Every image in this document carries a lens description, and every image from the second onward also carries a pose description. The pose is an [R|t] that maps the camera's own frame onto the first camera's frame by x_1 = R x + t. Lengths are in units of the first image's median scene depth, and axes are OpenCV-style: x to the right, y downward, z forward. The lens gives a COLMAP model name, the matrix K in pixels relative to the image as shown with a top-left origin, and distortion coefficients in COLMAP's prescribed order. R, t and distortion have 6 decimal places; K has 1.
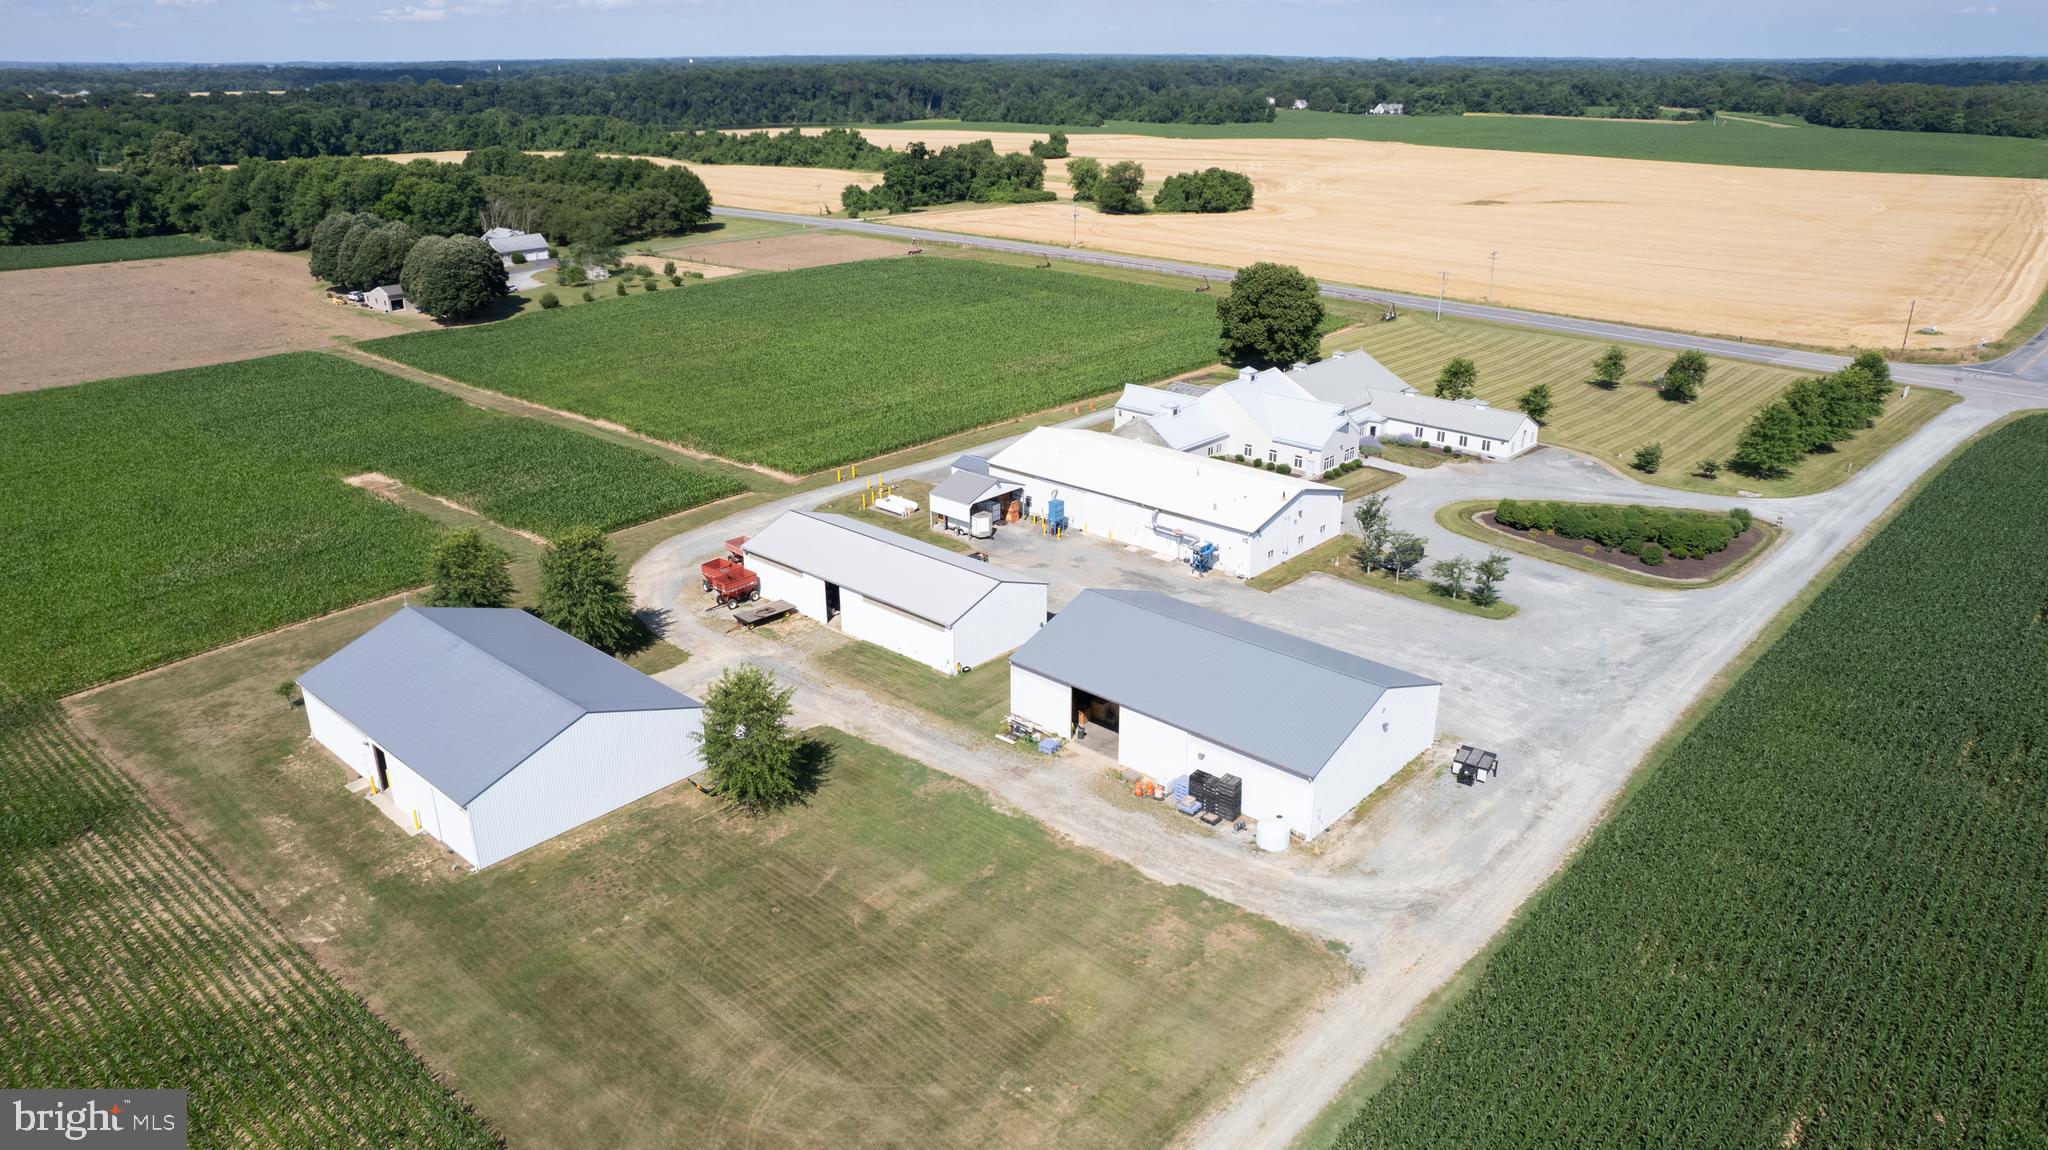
lens RADIAL K [[1336.0, 0, 1013.7], [0, 1336.0, 579.8], [0, 0, 1]] dist [-0.085412, 0.080410]
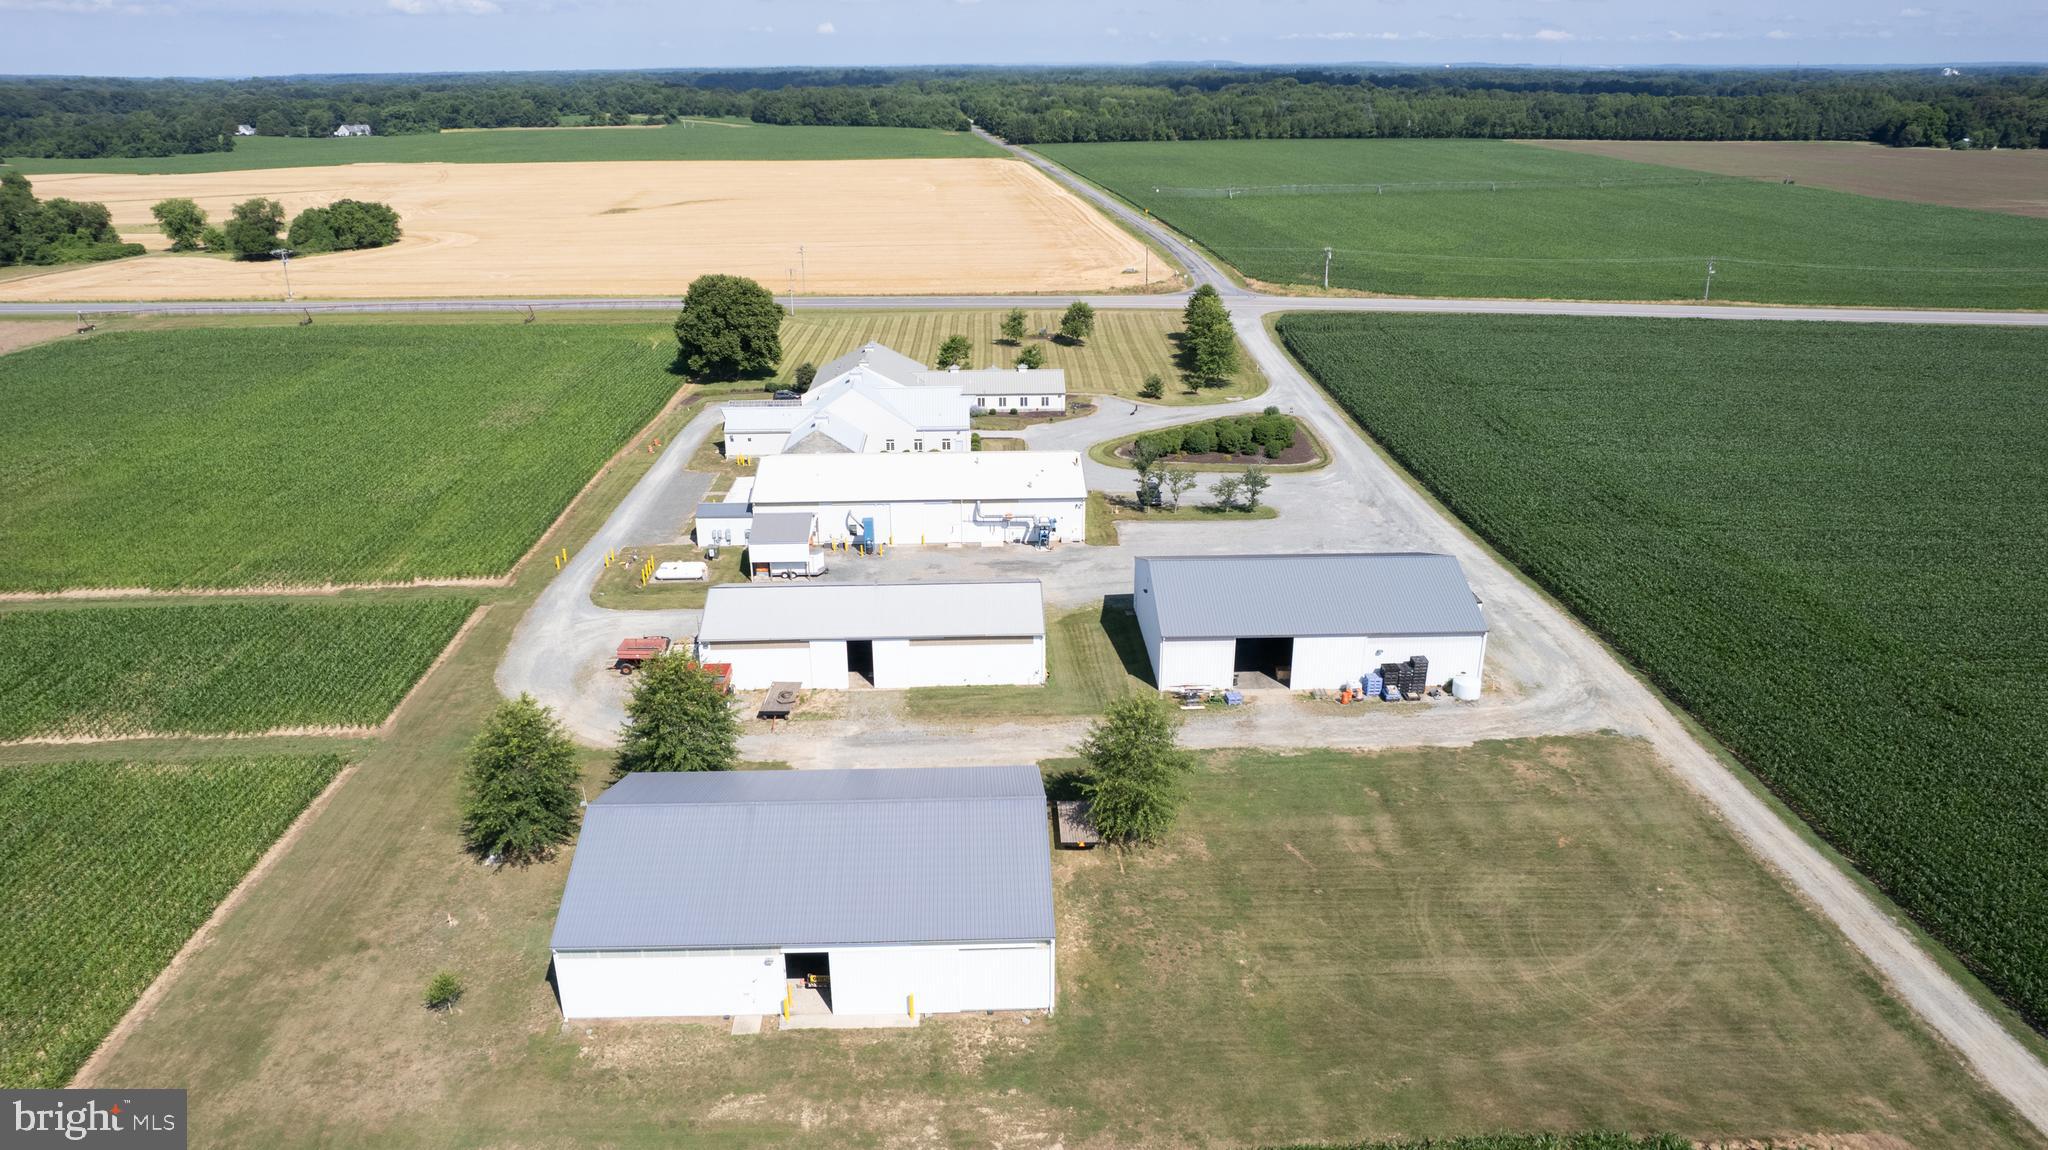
lens RADIAL K [[1336.0, 0, 1013.7], [0, 1336.0, 579.8], [0, 0, 1]] dist [-0.085412, 0.080410]
pose [[0.717213, -0.254417, 0.648751, -0.356040], [0.260878, 0.961299, 0.088580, -0.050050], [-0.646180, 0.105714, 0.755828, 0.133508]]
